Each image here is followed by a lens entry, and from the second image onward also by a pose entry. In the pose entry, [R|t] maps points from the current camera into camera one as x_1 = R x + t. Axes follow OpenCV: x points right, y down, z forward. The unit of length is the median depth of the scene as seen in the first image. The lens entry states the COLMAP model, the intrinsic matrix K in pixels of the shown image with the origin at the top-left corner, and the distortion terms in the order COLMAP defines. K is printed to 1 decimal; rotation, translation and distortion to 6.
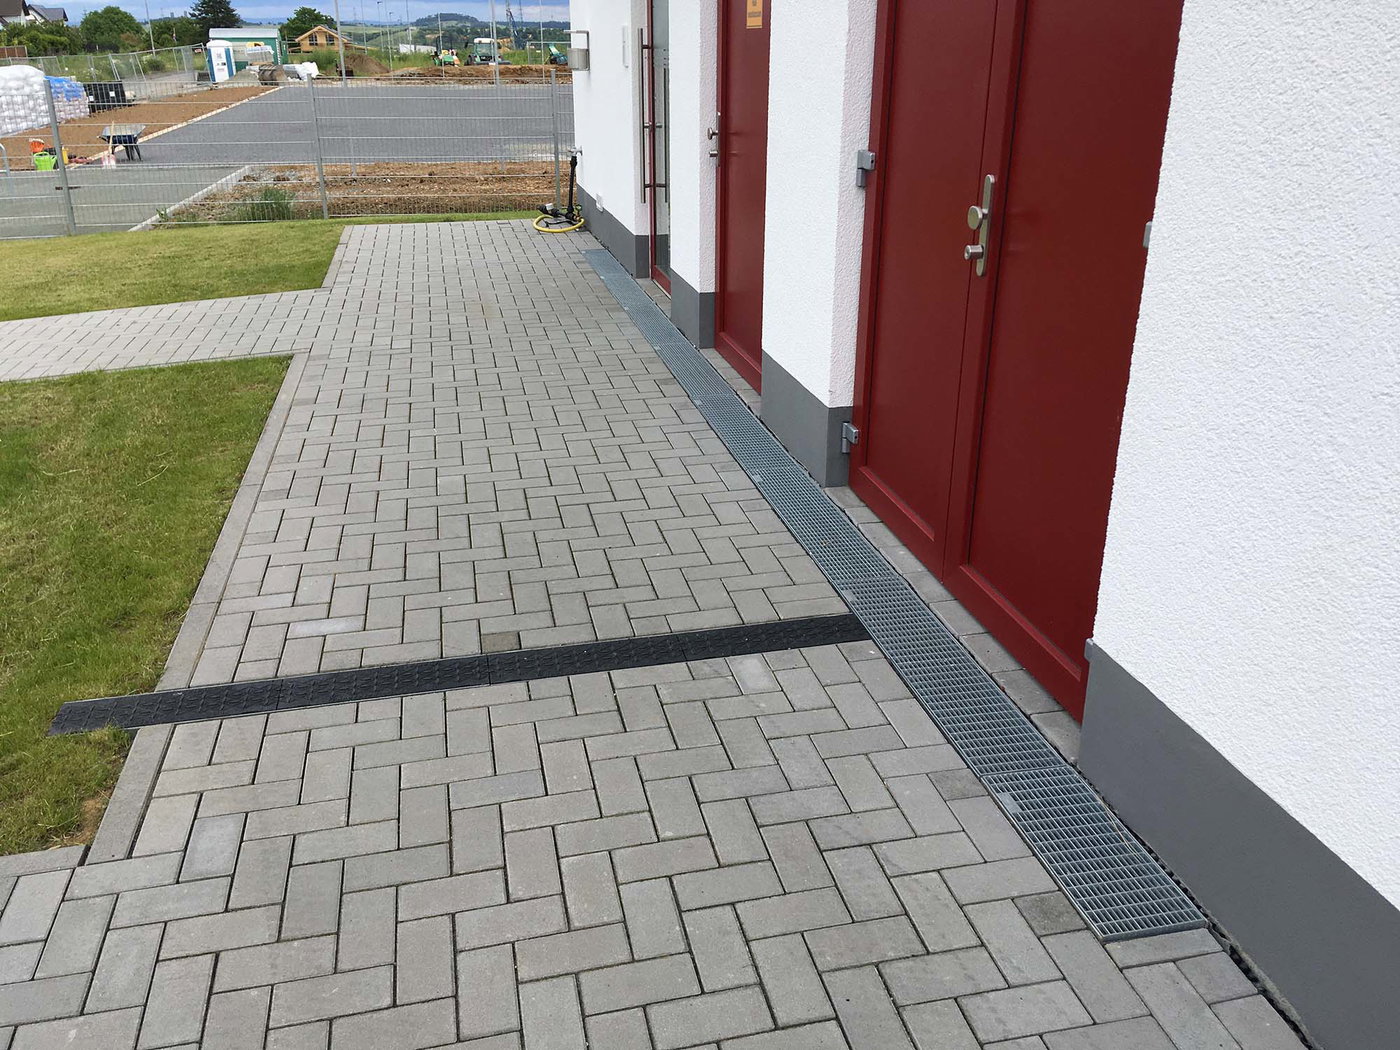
lens RADIAL K [[1182.8, 0, 704.0], [0, 1182.8, 520.7], [0, 0, 1]] dist [0.073166, -0.084122]
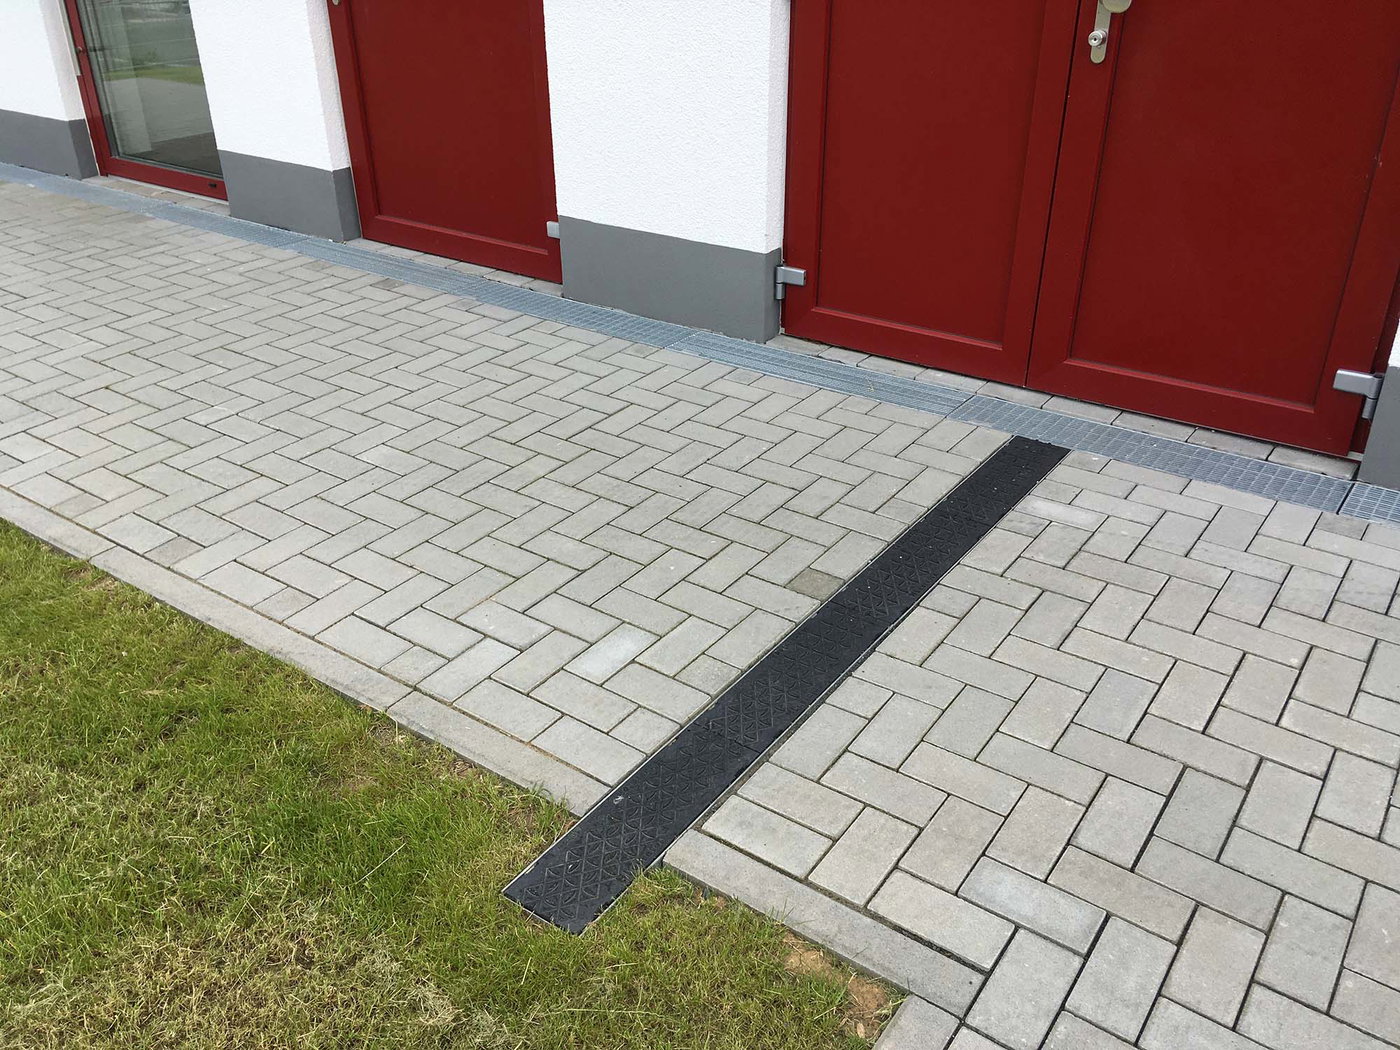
lens RADIAL K [[1182.8, 0, 699.0], [0, 1182.8, 526.7], [0, 0, 1]] dist [0.073166, -0.084122]
pose [[0.744025, -0.329304, 0.581366, -0.566866], [0.257598, 0.944220, 0.205164, -0.102867], [-0.616499, -0.002888, 0.787351, 0.318300]]
